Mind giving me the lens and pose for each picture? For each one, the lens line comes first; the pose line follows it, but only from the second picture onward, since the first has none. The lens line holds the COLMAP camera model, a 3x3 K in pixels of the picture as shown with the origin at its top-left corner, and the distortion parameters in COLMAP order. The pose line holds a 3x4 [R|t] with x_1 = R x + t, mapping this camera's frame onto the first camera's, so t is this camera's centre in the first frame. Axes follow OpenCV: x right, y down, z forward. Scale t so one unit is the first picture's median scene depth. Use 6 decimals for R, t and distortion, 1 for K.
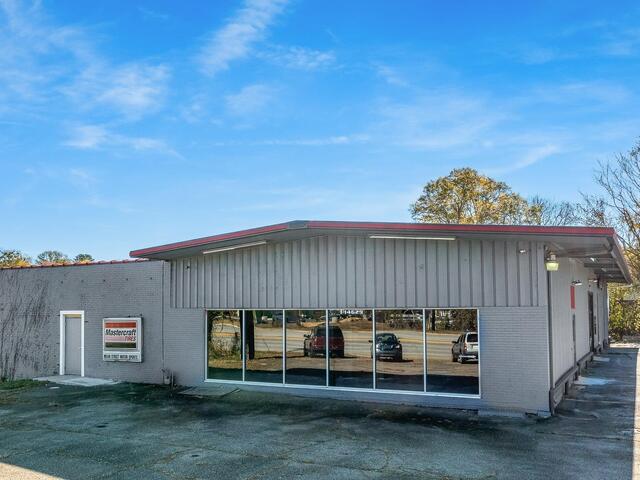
lens RADIAL K [[593.9, 0, 320.0], [0, 593.9, 240.0], [0, 0, 1]] dist [-0.013185, 0.023102]
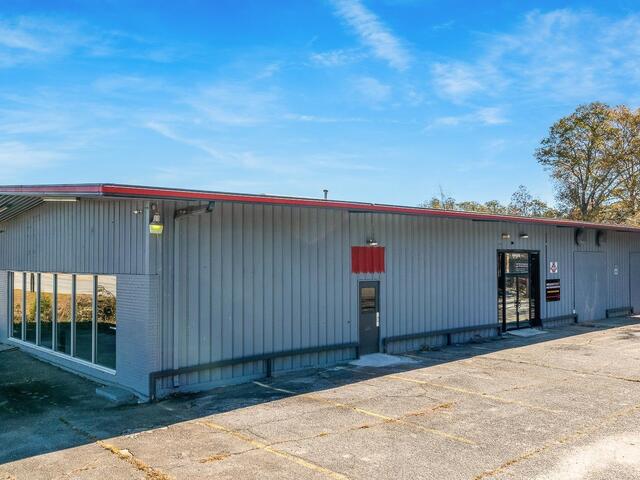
lens RADIAL K [[593.9, 0, 320.0], [0, 593.9, 240.0], [0, 0, 1]] dist [-0.013185, 0.023102]
pose [[0.954222, 0.004803, -0.299061, 0.839582], [0.020537, 0.996459, 0.081530, -0.003805], [0.298394, -0.083939, 0.950745, 0.256455]]
